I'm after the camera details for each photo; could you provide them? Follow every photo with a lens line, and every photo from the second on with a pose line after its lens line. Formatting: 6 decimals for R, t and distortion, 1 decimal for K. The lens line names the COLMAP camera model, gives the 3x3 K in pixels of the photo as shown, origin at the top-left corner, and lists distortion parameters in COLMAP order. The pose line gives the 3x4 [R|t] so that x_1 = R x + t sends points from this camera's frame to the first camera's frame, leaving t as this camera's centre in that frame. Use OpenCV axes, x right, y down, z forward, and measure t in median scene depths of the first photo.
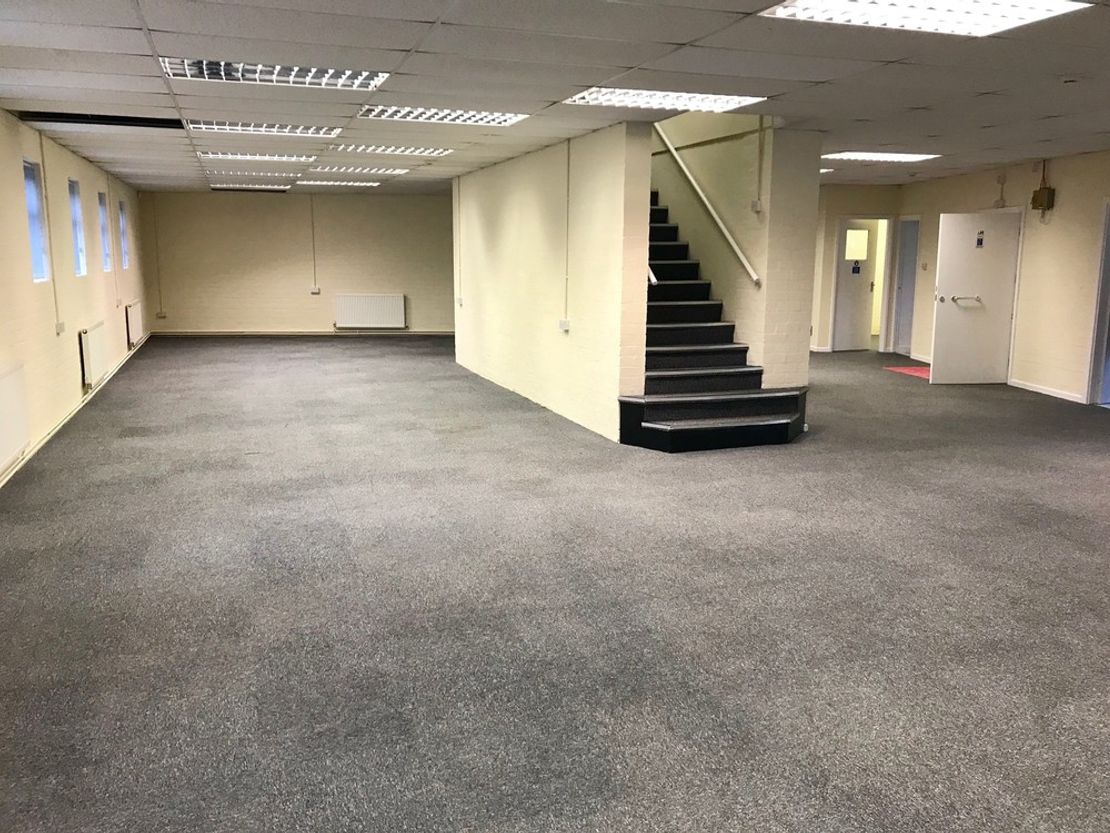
lens RADIAL K [[901.7, 0, 555.0], [0, 901.7, 416.5], [0, 0, 1]] dist [0.025084, -0.011952]
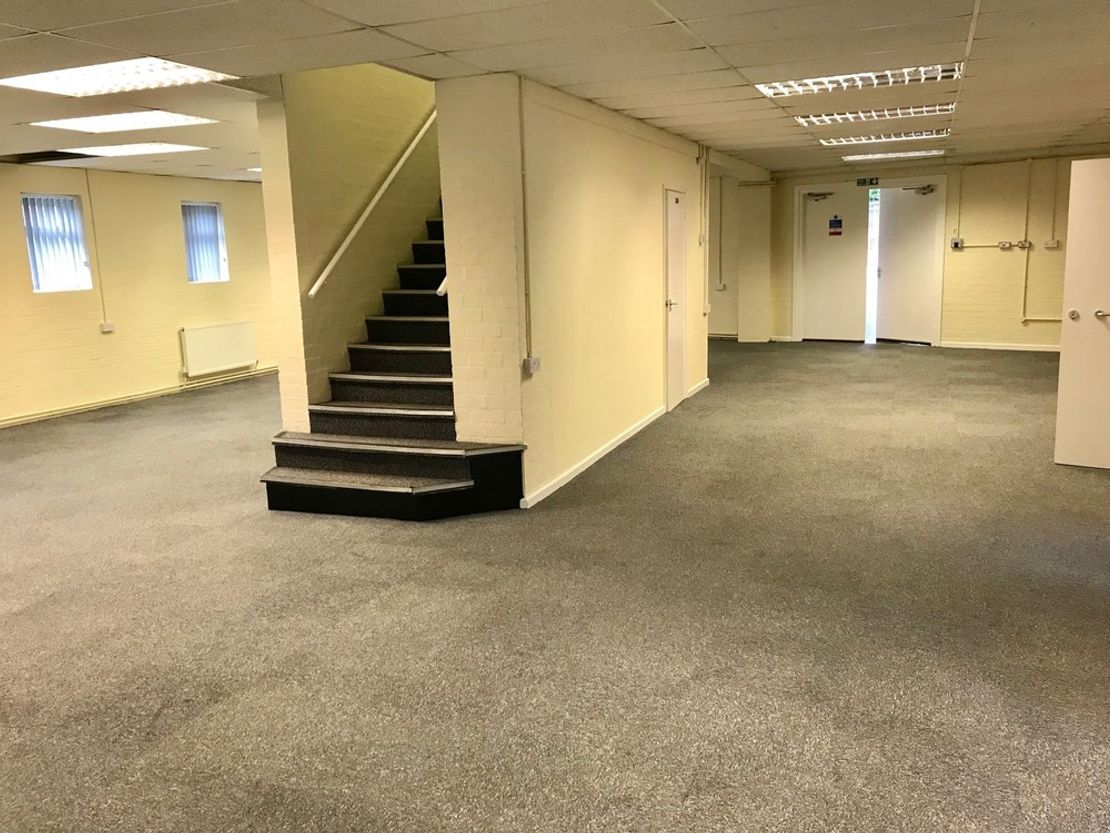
lens RADIAL K [[901.7, 0, 555.0], [0, 901.7, 416.5], [0, 0, 1]] dist [0.025084, -0.011952]
pose [[0.743165, 0.096833, -0.662064, 0.767847], [-0.085846, 0.995094, 0.049179, -0.093726], [0.663578, 0.020288, 0.747832, 0.512422]]
